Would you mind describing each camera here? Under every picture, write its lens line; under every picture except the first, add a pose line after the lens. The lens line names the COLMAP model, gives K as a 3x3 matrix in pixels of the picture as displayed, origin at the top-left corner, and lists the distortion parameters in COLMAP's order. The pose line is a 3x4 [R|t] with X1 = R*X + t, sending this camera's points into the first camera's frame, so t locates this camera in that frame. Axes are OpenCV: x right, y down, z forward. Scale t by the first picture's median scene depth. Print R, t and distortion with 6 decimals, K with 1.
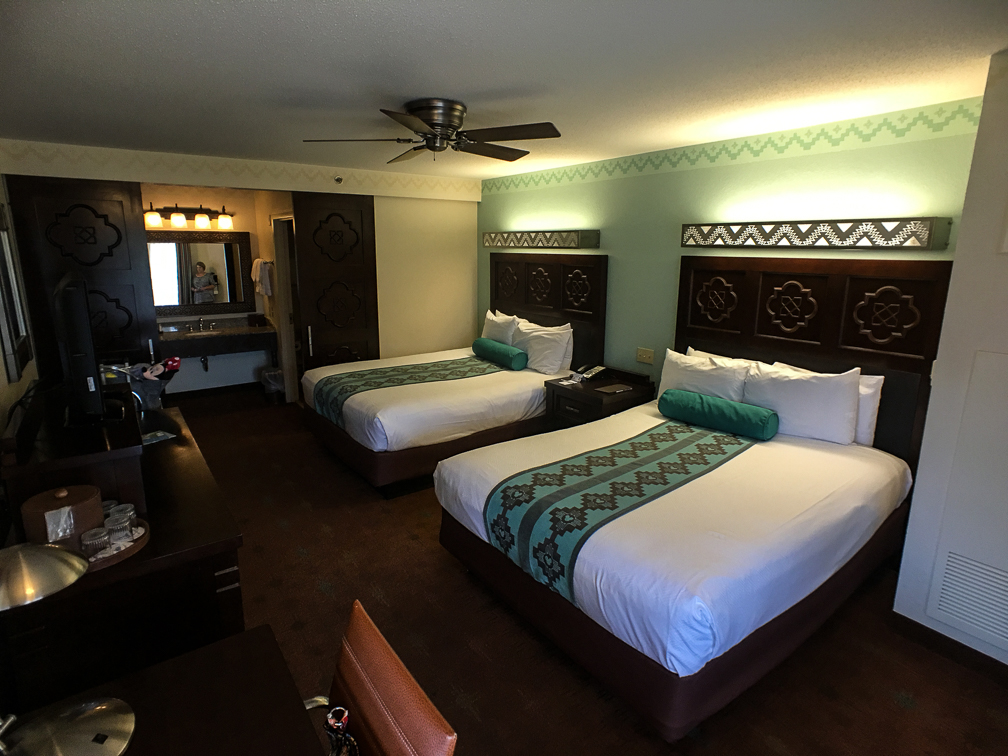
lens RADIAL K [[547.6, 0, 498.3], [0, 547.6, 358.9], [0, 0, 1]] dist [-0.037761, 0.032267]
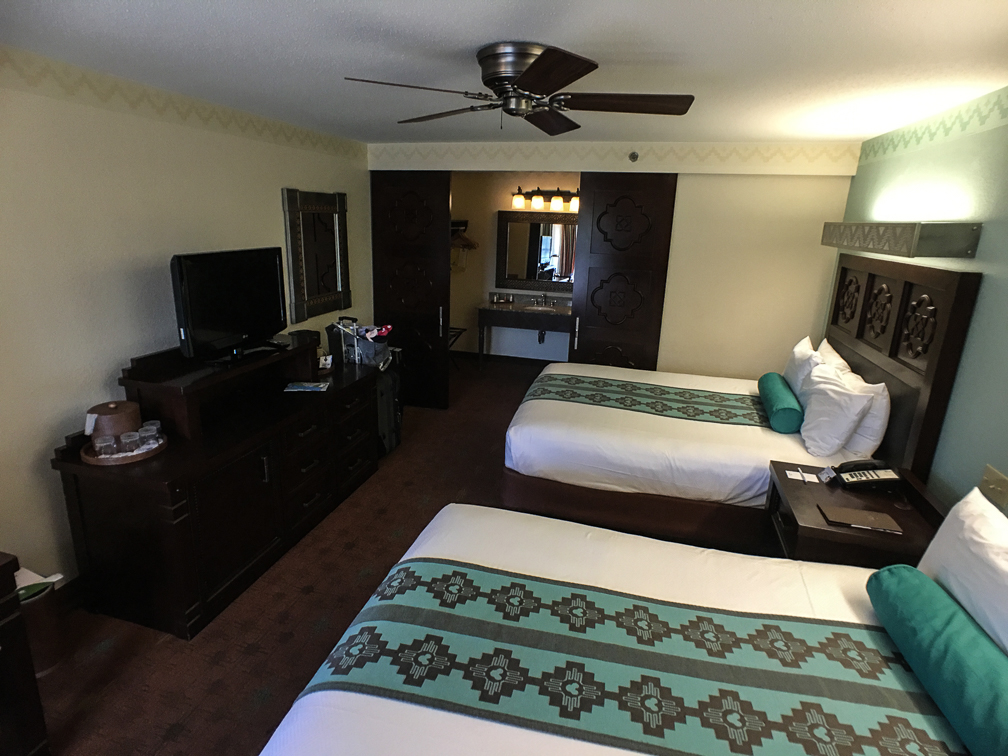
lens RADIAL K [[547.6, 0, 498.3], [0, 547.6, 358.9], [0, 0, 1]] dist [-0.037761, 0.032267]
pose [[0.610151, 0.215616, -0.762382, 0.293322], [-0.189709, 0.974024, 0.123644, -0.078096], [0.769237, 0.069190, 0.635206, 0.294740]]
